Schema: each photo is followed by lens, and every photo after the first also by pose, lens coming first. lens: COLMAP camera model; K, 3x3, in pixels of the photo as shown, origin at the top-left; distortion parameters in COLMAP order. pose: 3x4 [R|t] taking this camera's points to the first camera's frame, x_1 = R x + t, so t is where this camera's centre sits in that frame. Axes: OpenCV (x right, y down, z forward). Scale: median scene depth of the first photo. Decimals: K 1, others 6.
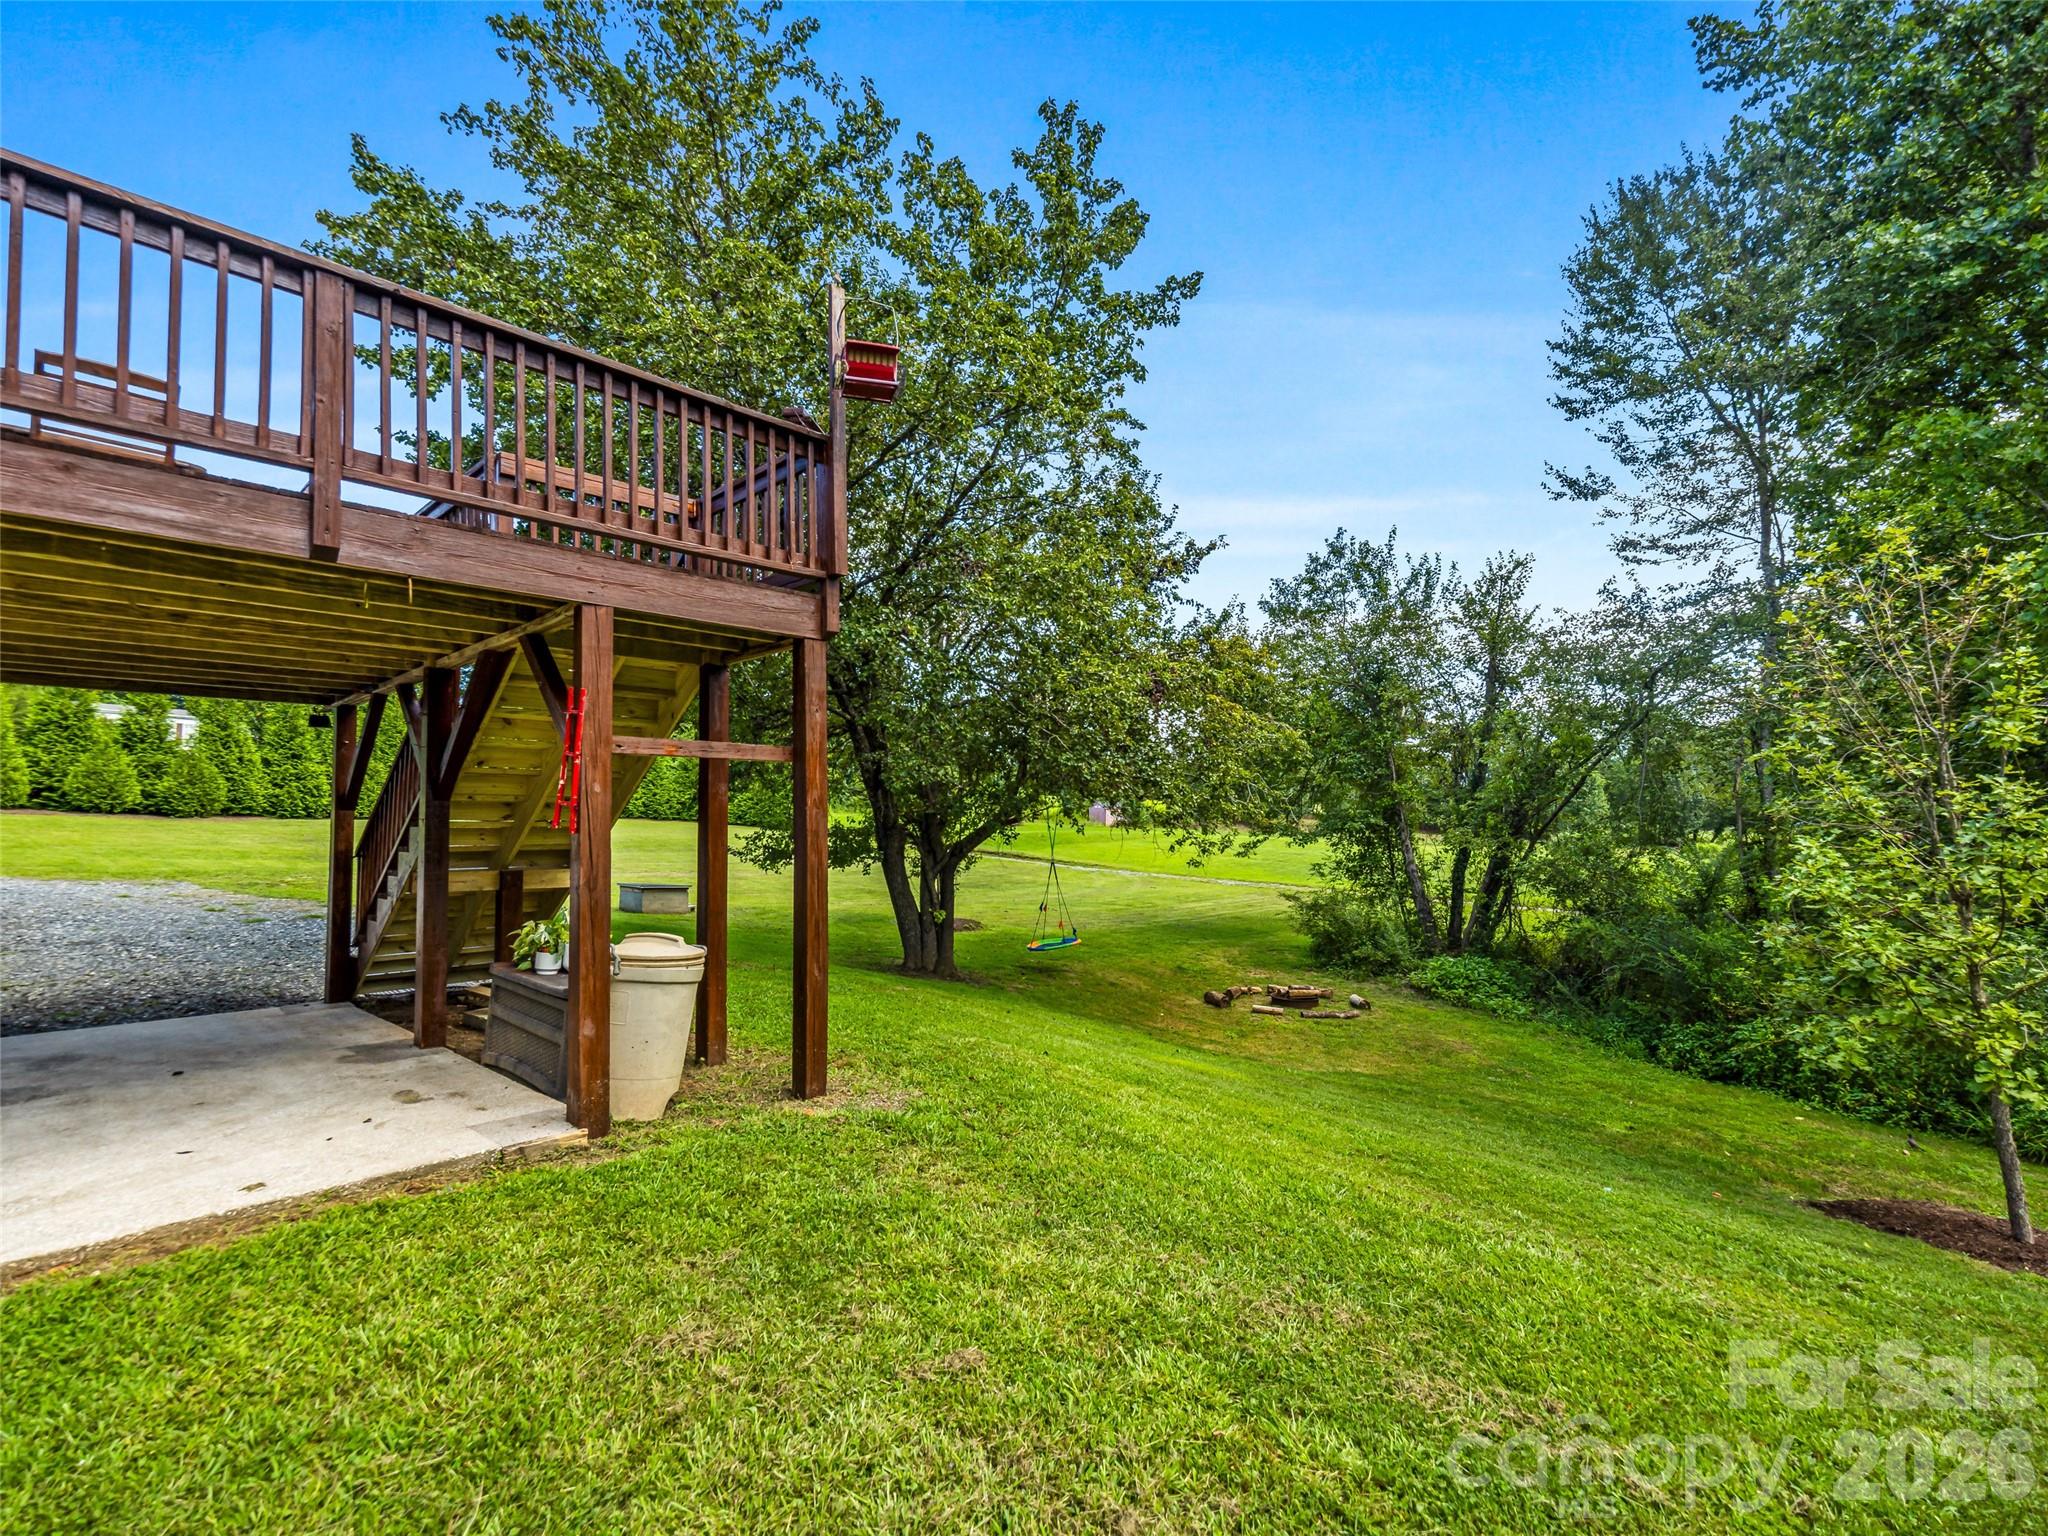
lens RADIAL K [[1285.4, 0, 1024.0], [0, 1285.4, 768.0], [0, 0, 1]] dist [0.000086, -0.000008]
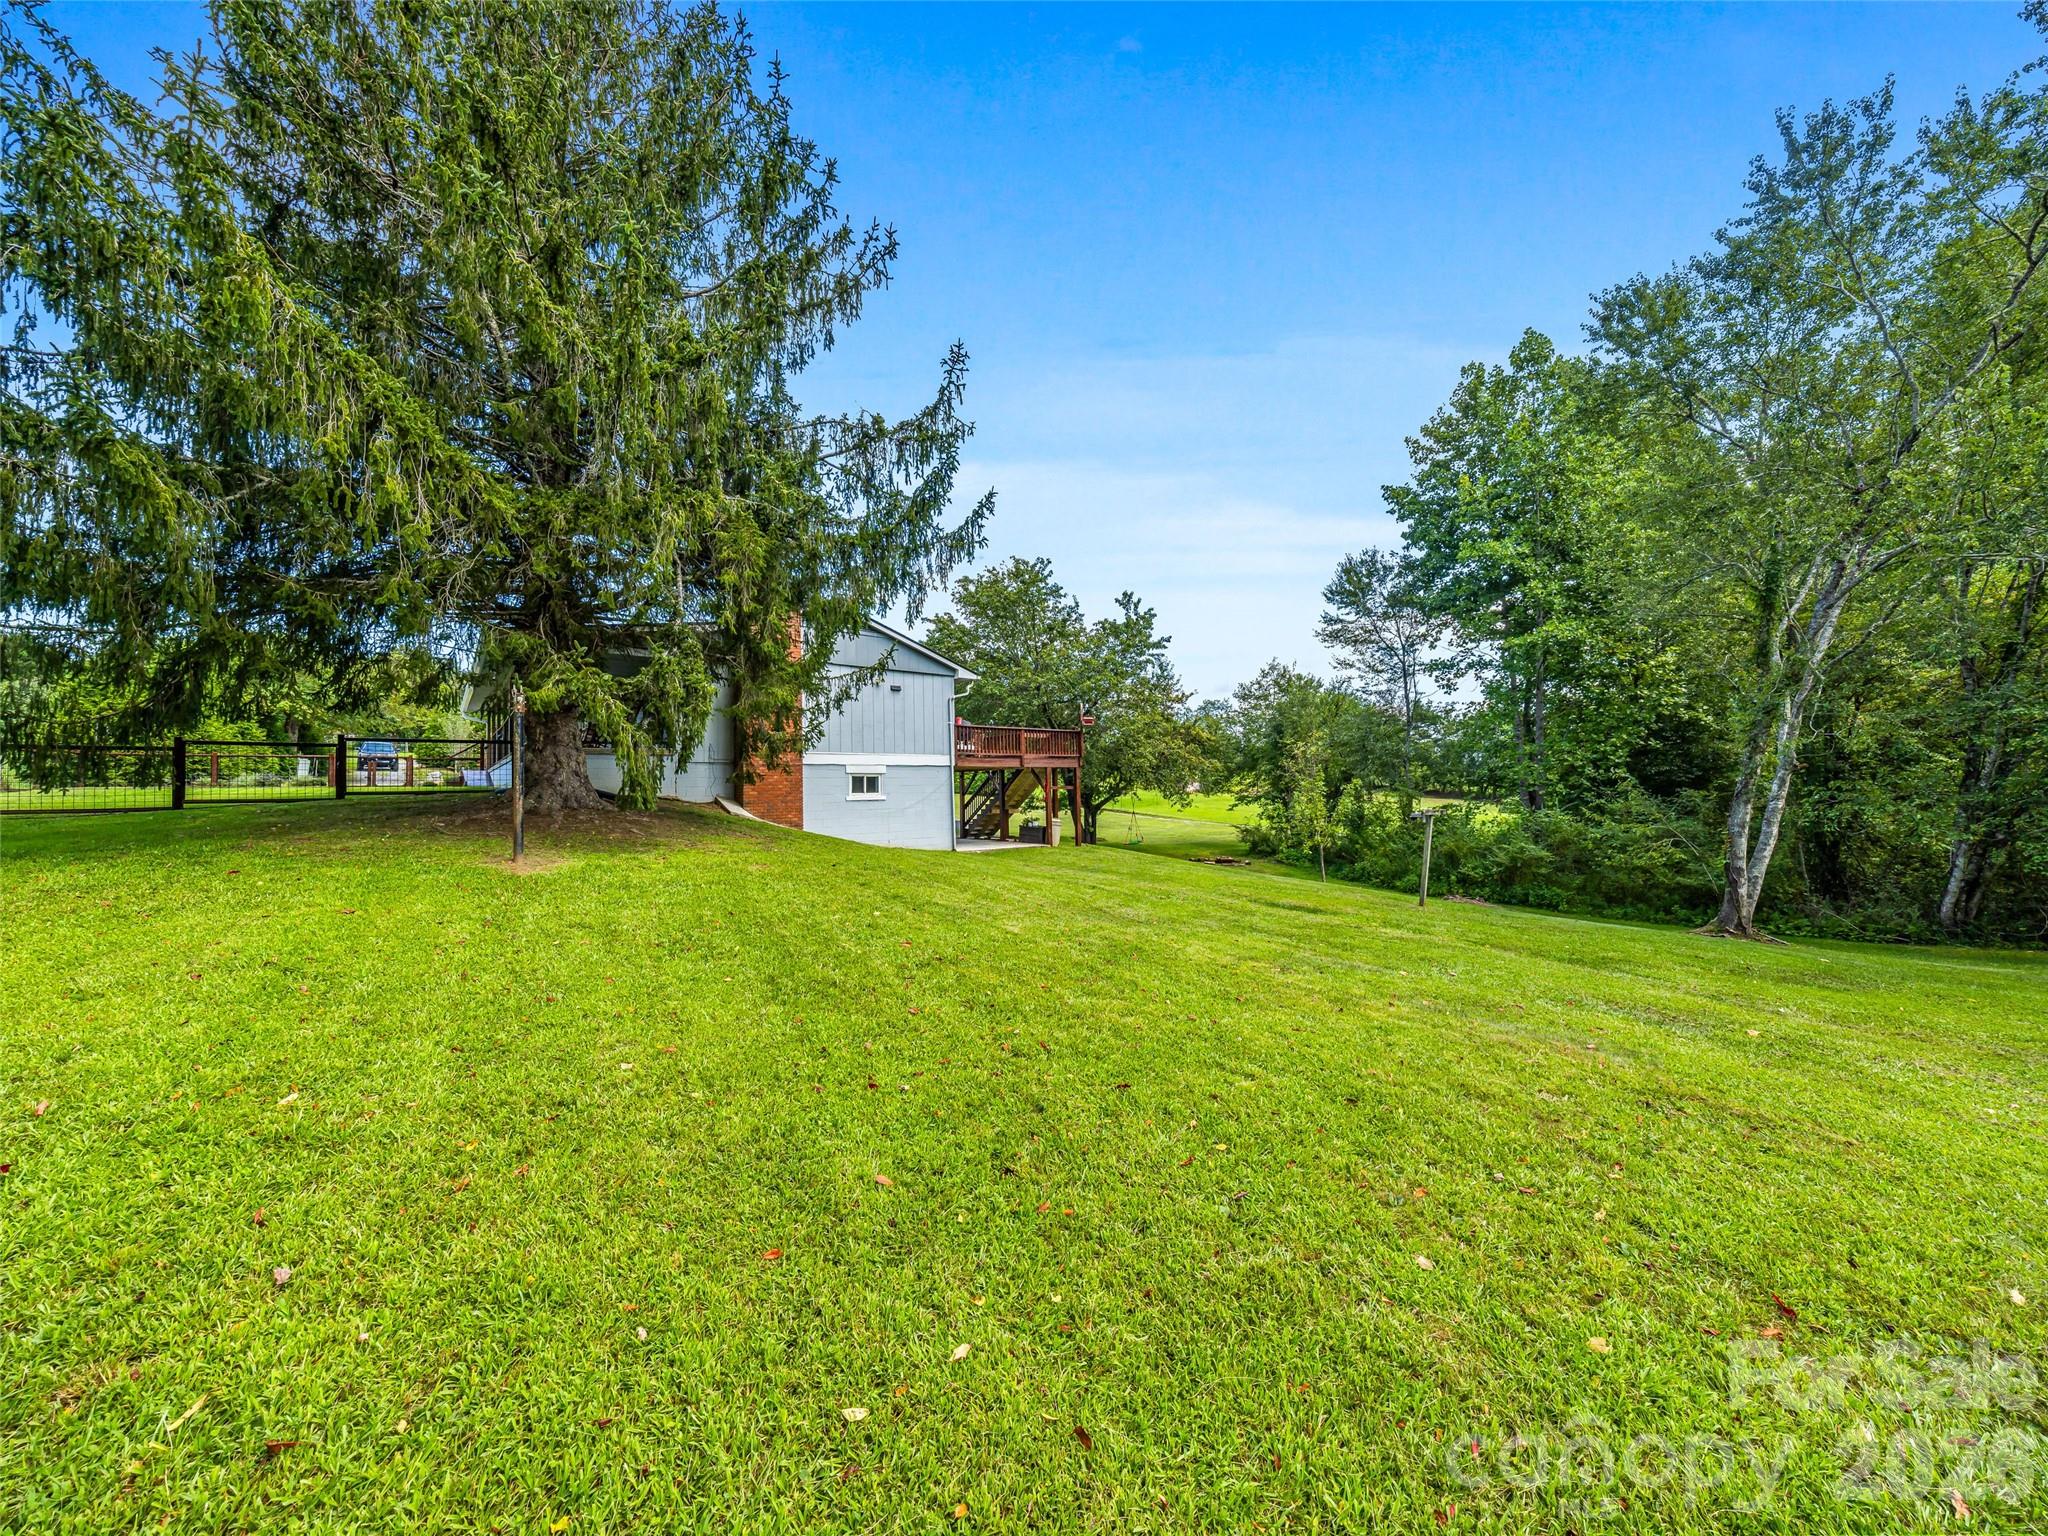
lens RADIAL K [[1012.3, 0, 1024.0], [0, 1012.3, 768.0], [0, 0, 1]] dist [0.000013, -0.000004]
pose [[0.990109, -0.008151, -0.140065, 0.094274], [0.013234, 0.999286, 0.035399, -0.095983], [0.139676, -0.036903, 0.989509, -1.141829]]
